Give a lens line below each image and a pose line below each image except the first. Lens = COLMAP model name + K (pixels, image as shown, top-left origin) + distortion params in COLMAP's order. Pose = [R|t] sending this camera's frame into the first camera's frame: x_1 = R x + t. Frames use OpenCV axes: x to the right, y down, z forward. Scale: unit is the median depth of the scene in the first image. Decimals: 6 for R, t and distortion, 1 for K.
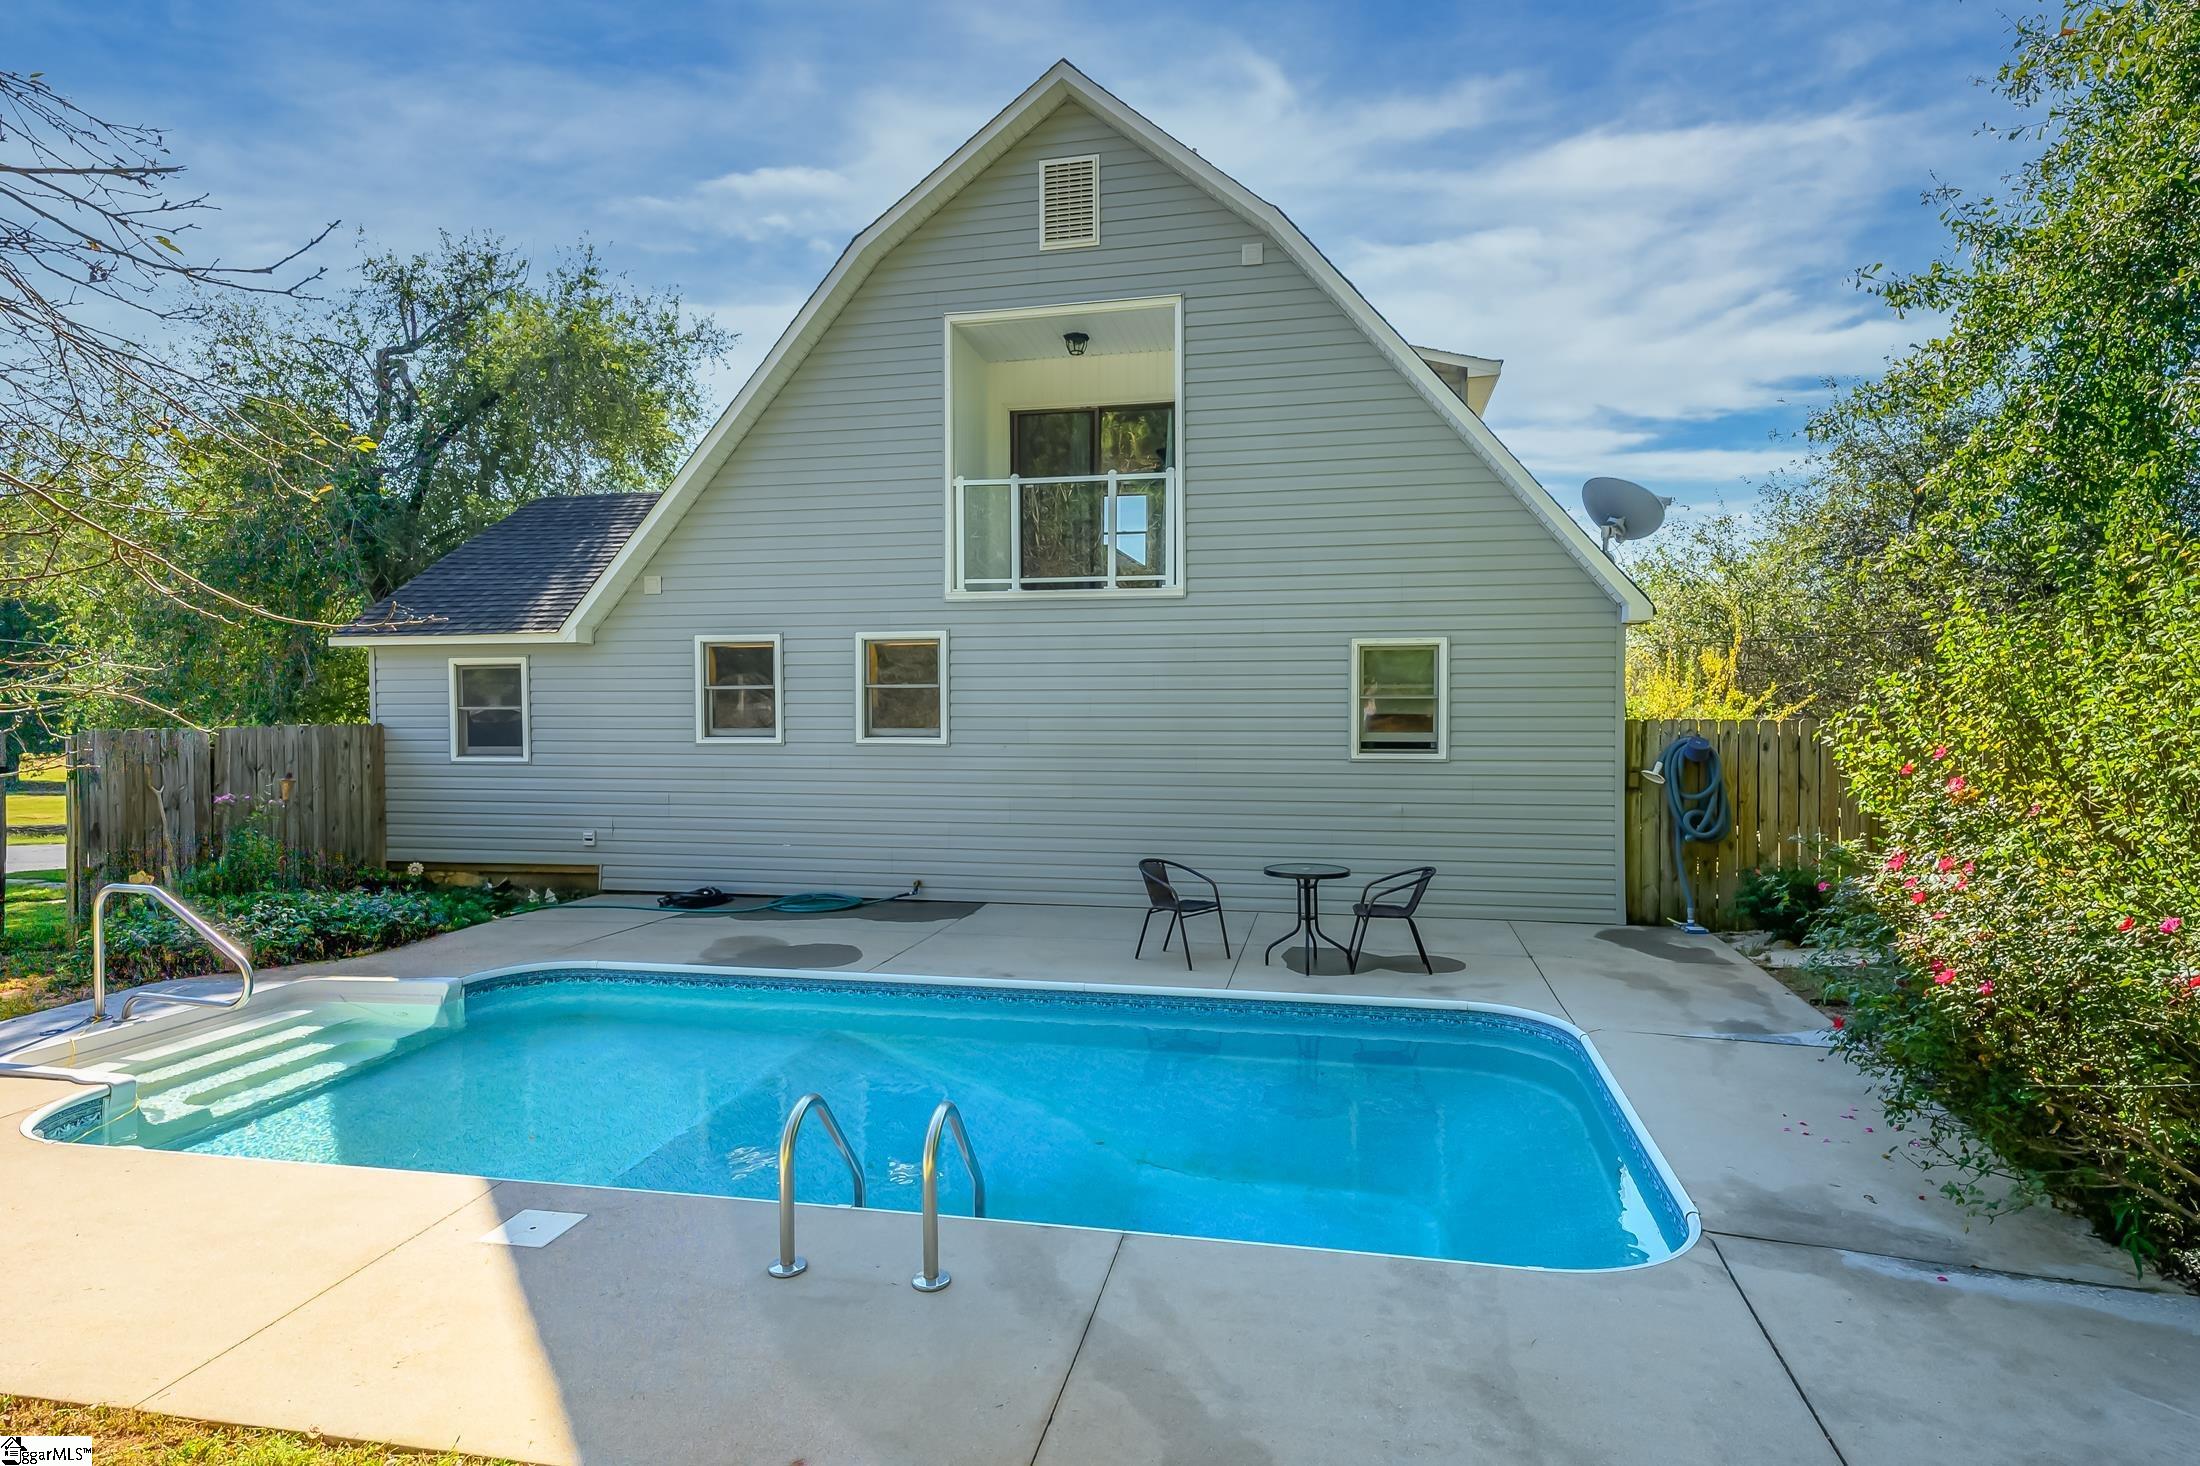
lens RADIAL K [[1229.8, 0, 1094.5], [0, 1229.8, 731.7], [0, 0, 1]] dist [0.018229, -0.000572]
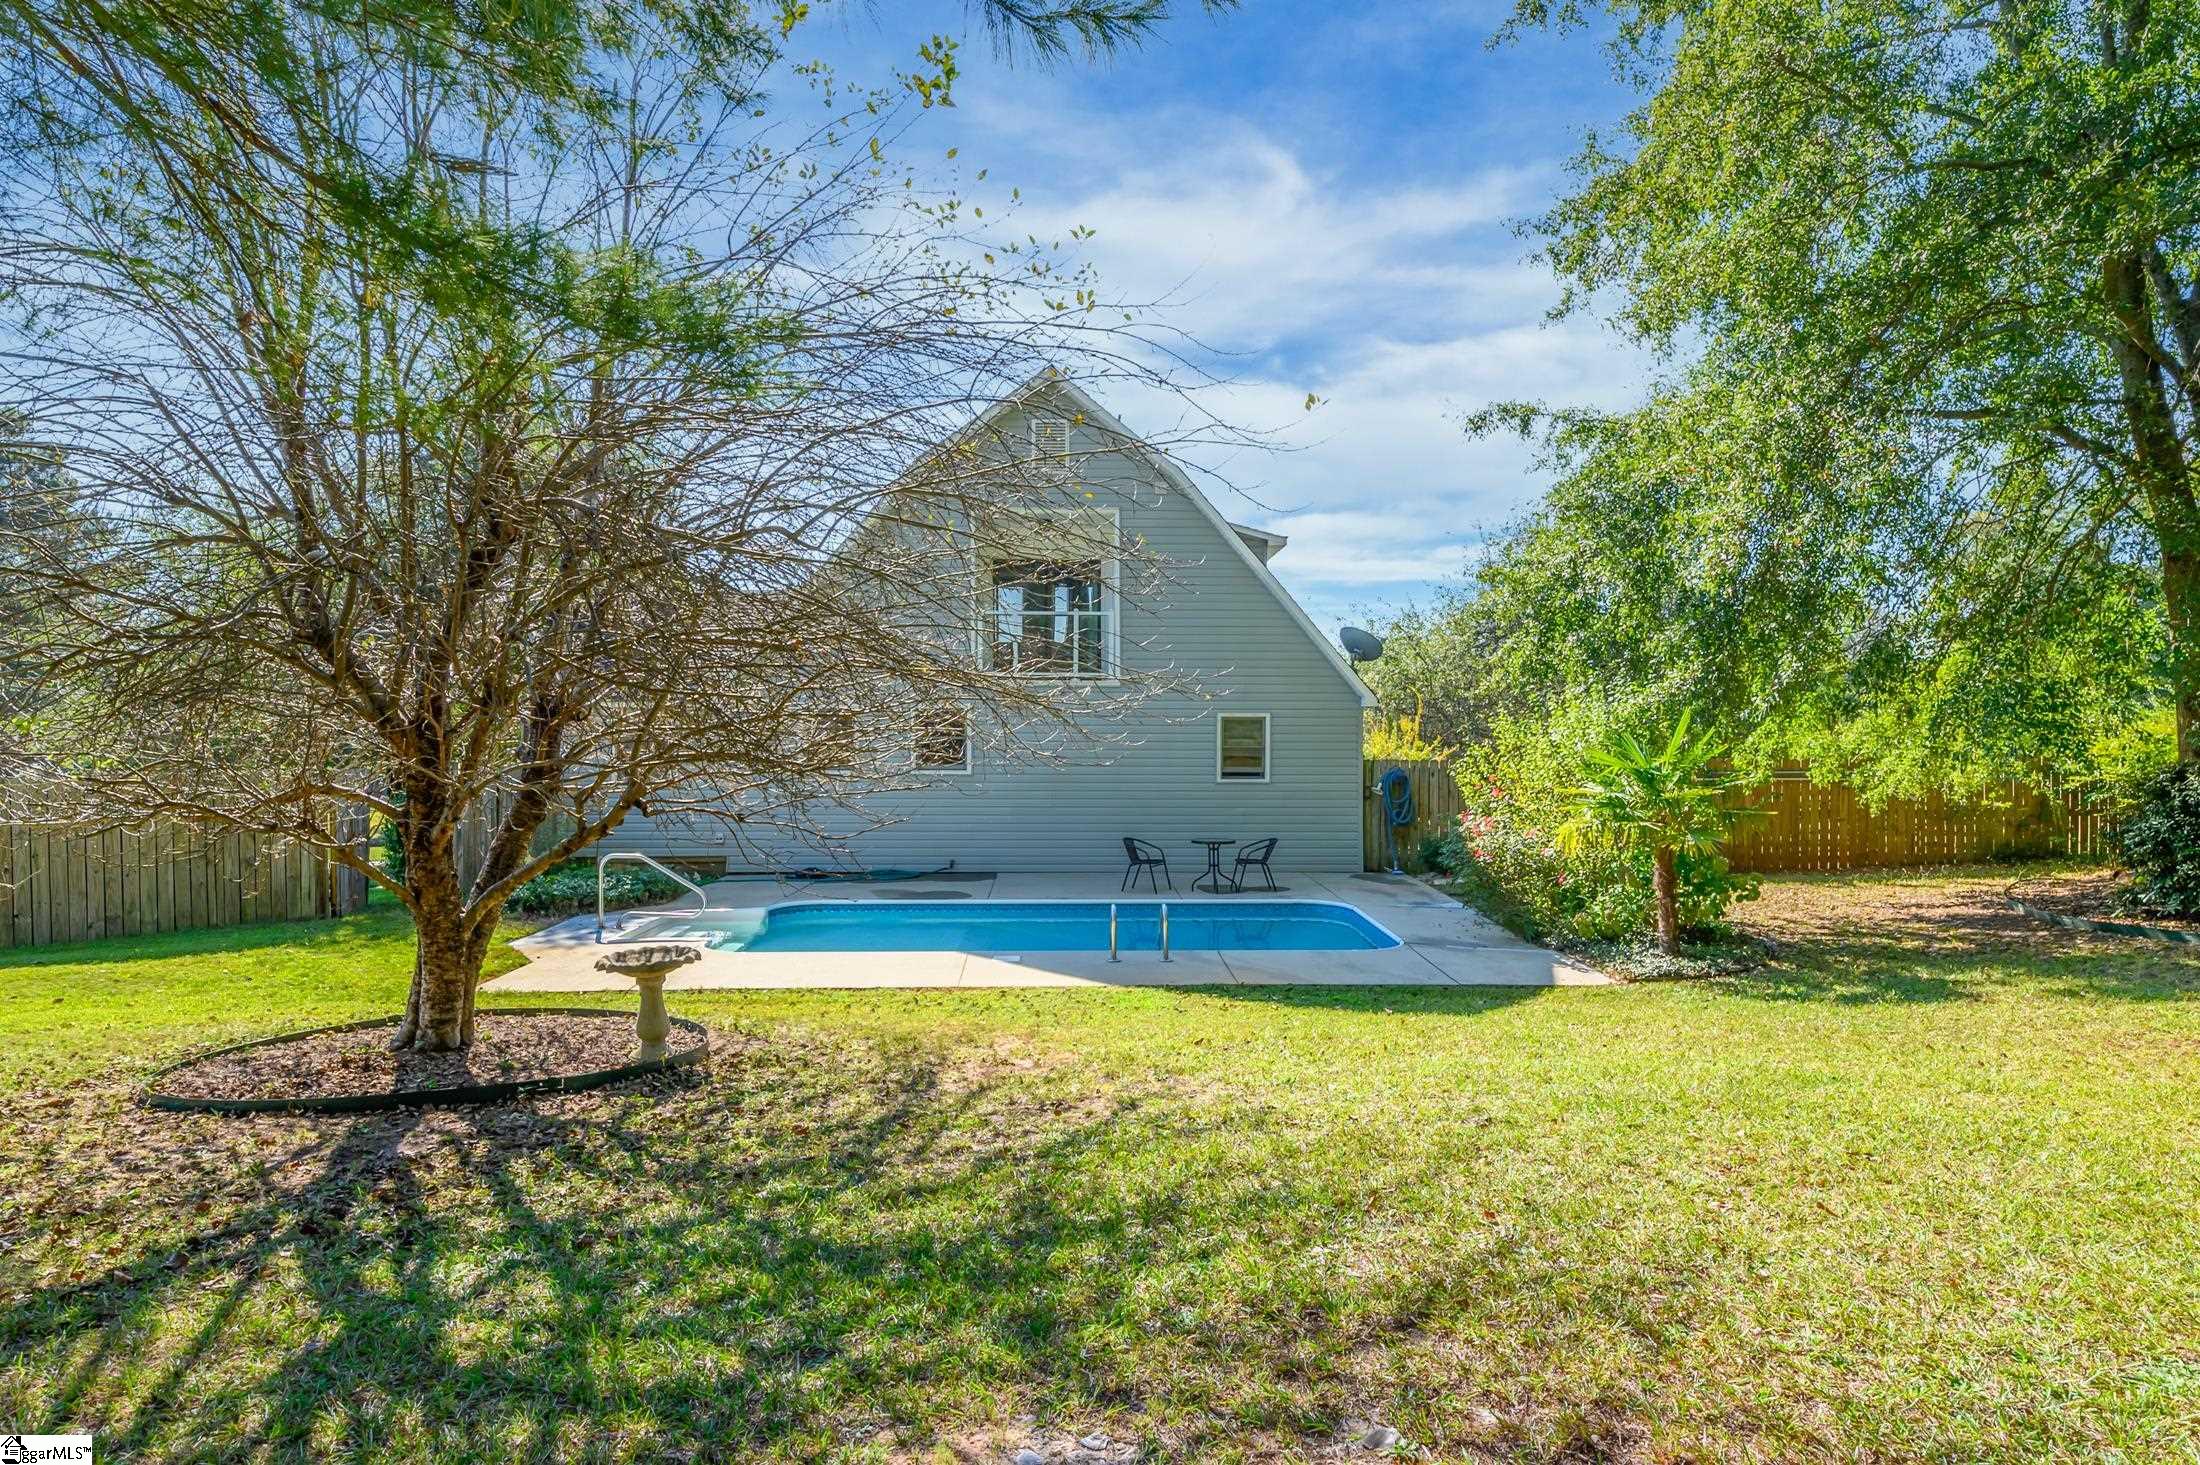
lens RADIAL K [[1260.2, 0, 1102.3], [0, 1260.2, 733.6], [0, 0, 1]] dist [-0.008697, -0.000379]
pose [[0.973958, 0.002723, 0.226712, -0.354744], [0.001073, 0.999861, -0.016621, -0.017285], [-0.226726, 0.016431, 0.973820, -0.700697]]
